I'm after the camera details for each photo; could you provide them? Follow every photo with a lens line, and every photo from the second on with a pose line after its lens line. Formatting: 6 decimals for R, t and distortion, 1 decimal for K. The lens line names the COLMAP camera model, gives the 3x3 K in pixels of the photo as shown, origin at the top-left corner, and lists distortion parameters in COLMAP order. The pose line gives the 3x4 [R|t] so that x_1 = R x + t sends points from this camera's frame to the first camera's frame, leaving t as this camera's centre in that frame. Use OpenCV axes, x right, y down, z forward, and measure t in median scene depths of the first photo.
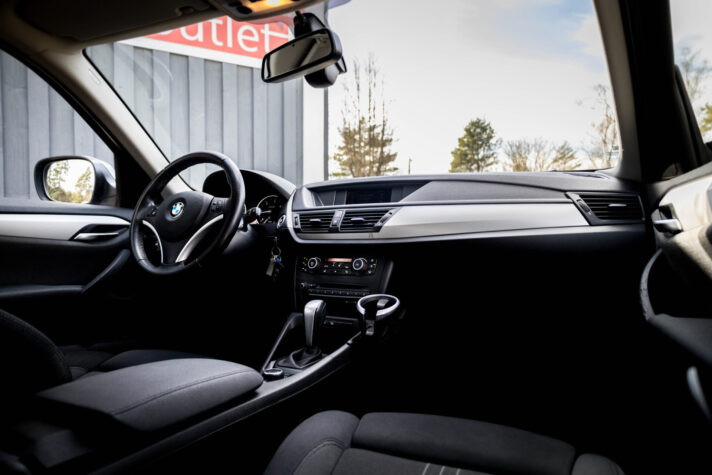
lens RADIAL K [[453.3, 0, 356.0], [0, 453.3, 237.5], [0, 0, 1]] dist [-0.048852, 0.000716]
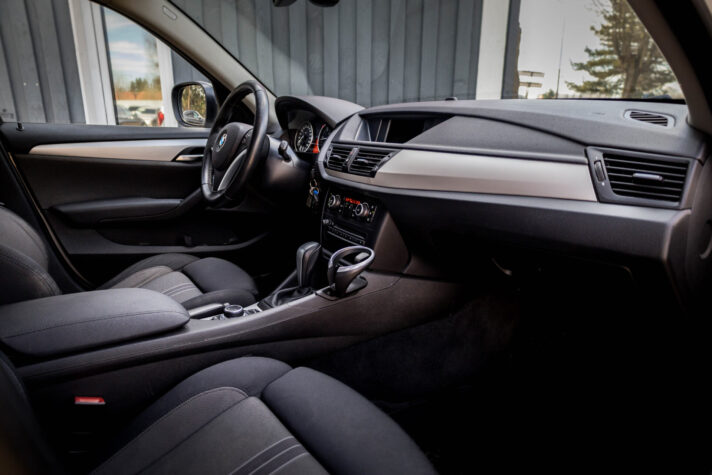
lens RADIAL K [[453.3, 0, 356.0], [0, 453.3, 237.5], [0, 0, 1]] dist [-0.048852, 0.000716]
pose [[0.869348, 0.134564, -0.475527, 0.445634], [-0.015352, 0.969105, 0.246169, -0.113472], [0.493961, -0.206706, 0.844556, 0.193464]]
